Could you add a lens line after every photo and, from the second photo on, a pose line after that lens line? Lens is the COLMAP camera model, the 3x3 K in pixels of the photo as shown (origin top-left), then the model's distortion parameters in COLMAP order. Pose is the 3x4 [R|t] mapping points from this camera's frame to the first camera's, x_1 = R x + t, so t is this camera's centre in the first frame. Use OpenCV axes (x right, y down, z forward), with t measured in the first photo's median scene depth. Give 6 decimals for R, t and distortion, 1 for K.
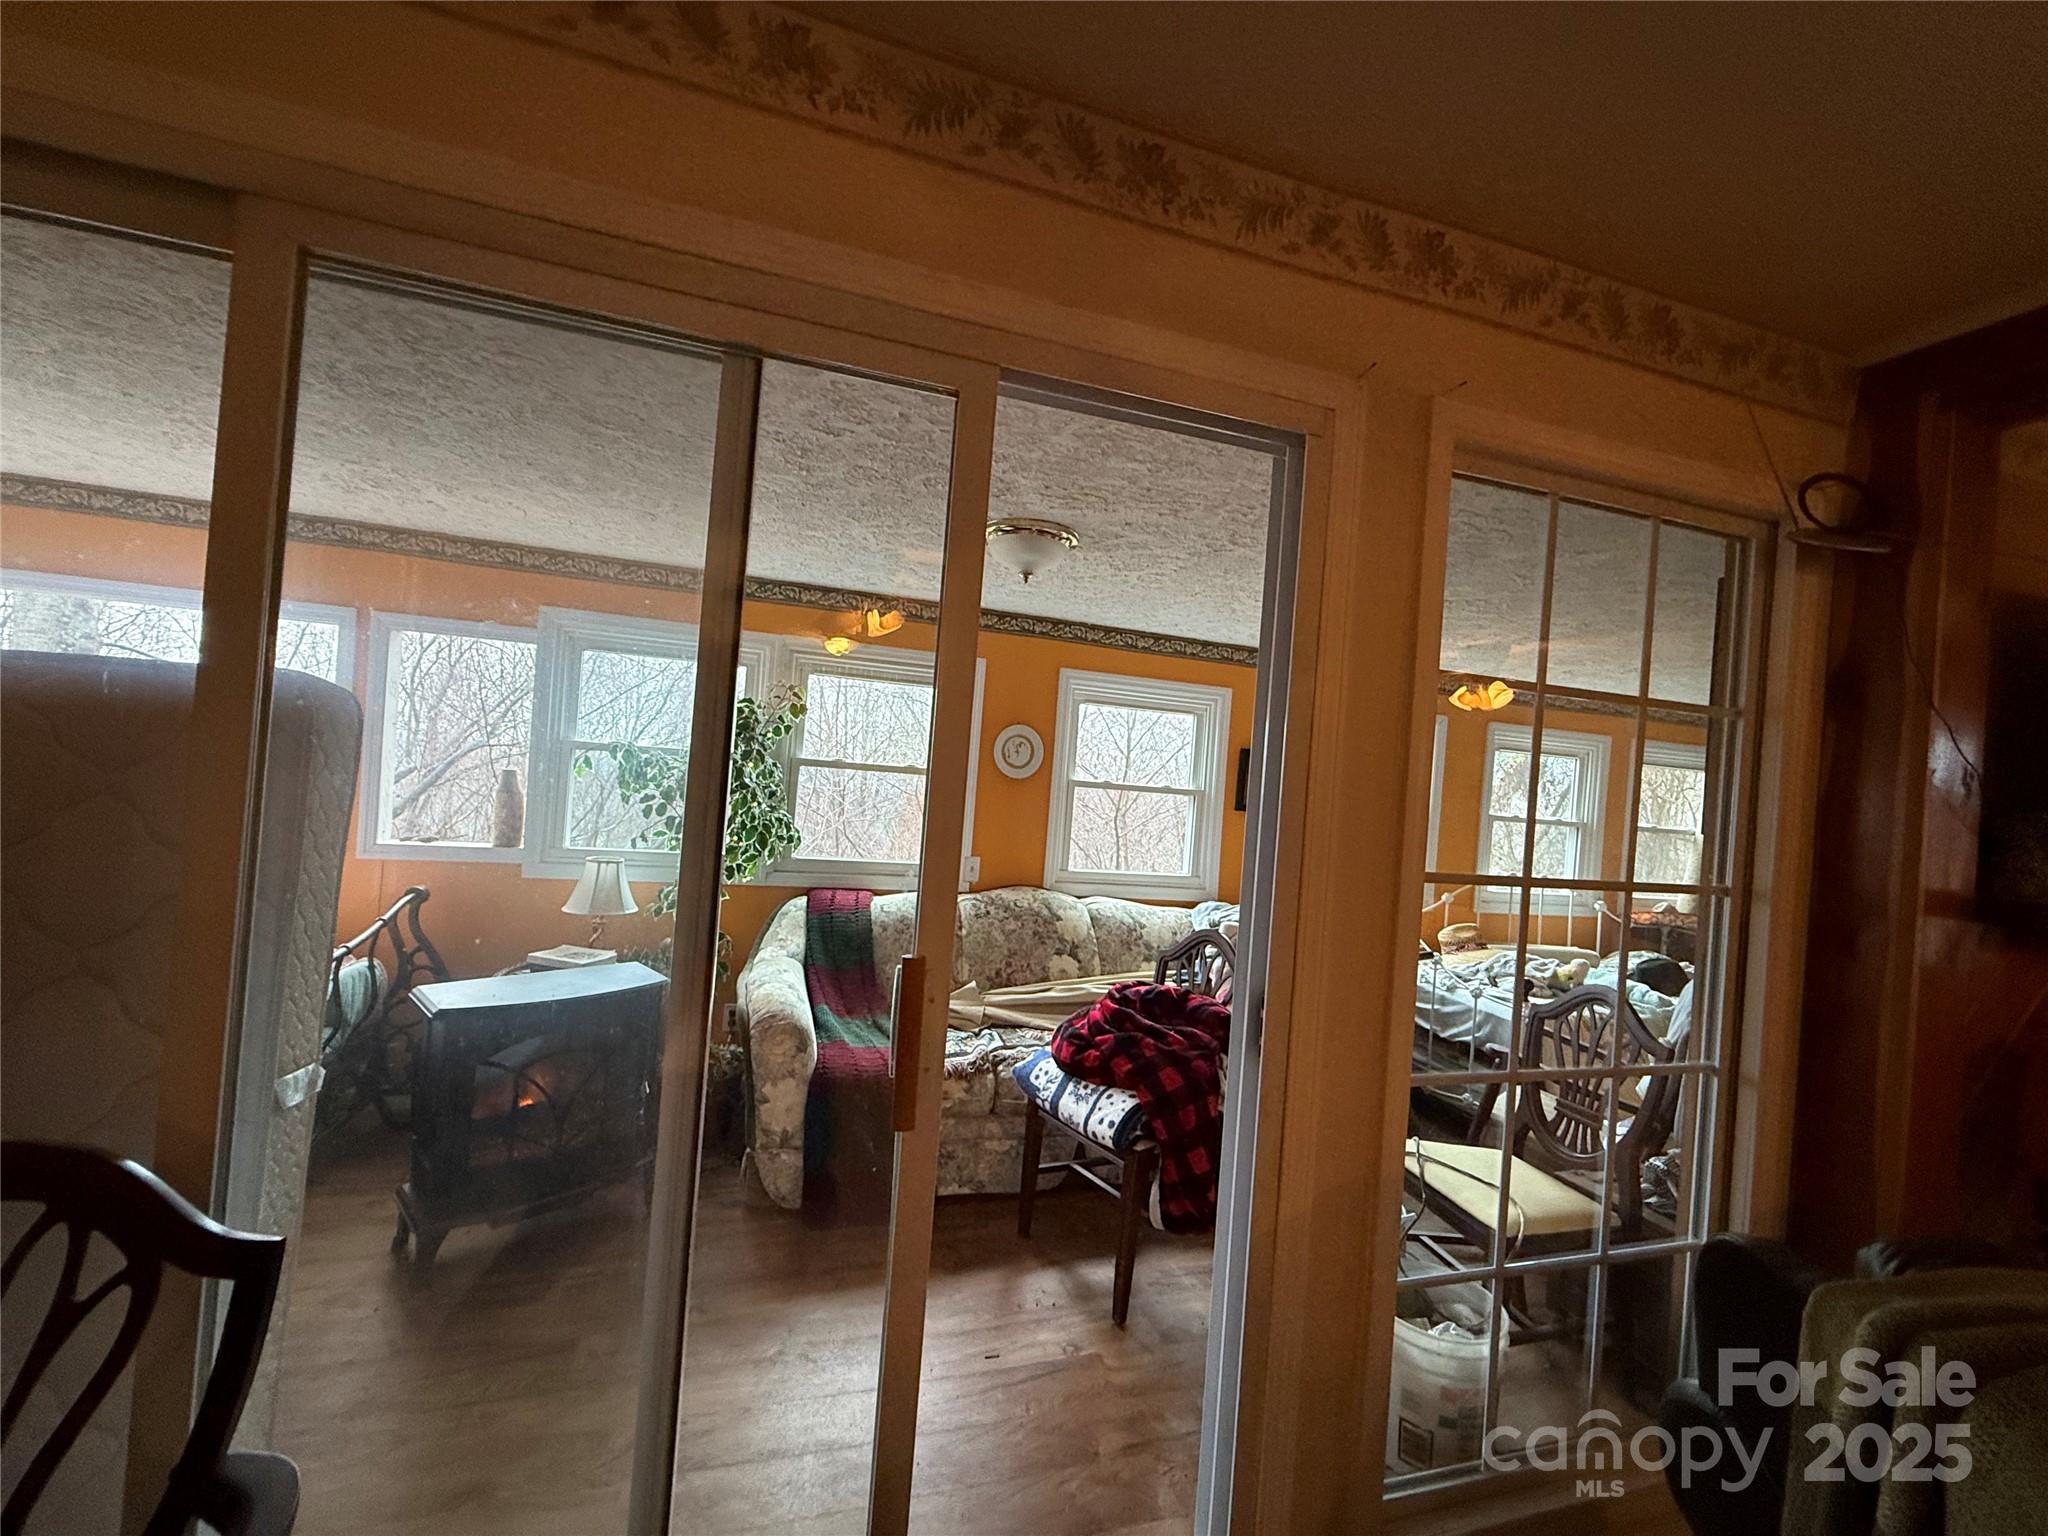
lens RADIAL K [[810.2, 0, 1024.6], [0, 810.2, 763.8], [0, 0, 1]] dist [-0.000769, 0.000543]
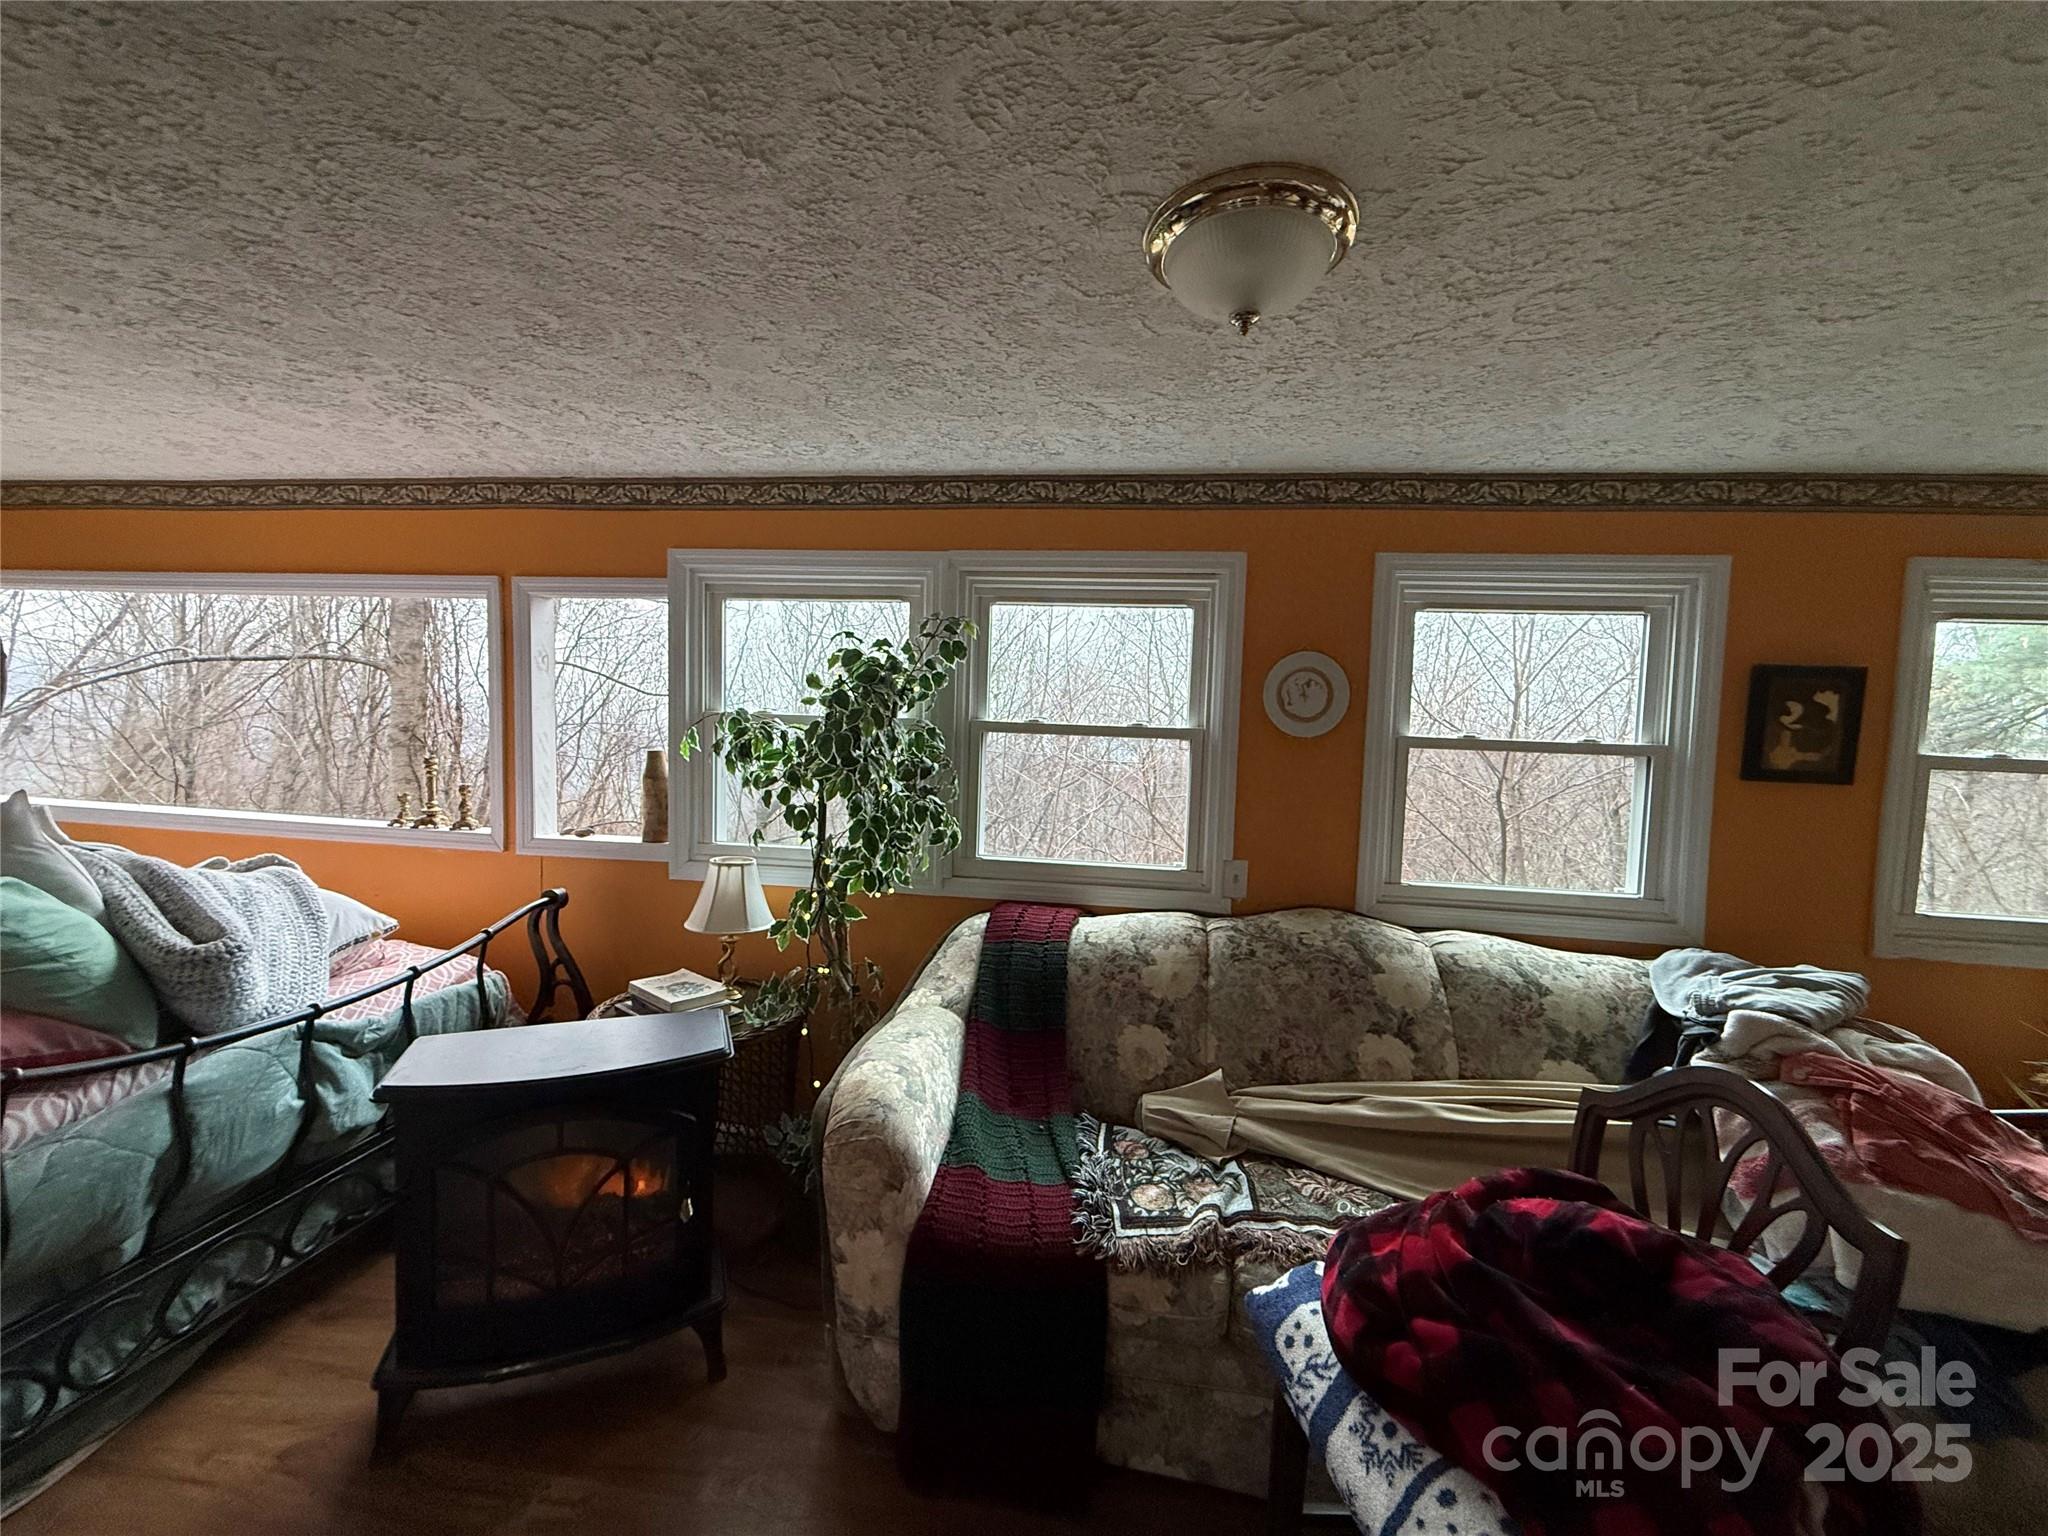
lens RADIAL K [[810.2, 0, 1021.7], [0, 810.2, 769.1], [0, 0, 1]] dist [-0.000769, 0.000543]
pose [[0.907896, -0.025103, -0.418443, 0.061485], [0.041397, 0.998695, 0.029906, 0.016497], [0.417146, -0.044474, 0.907750, 0.381265]]
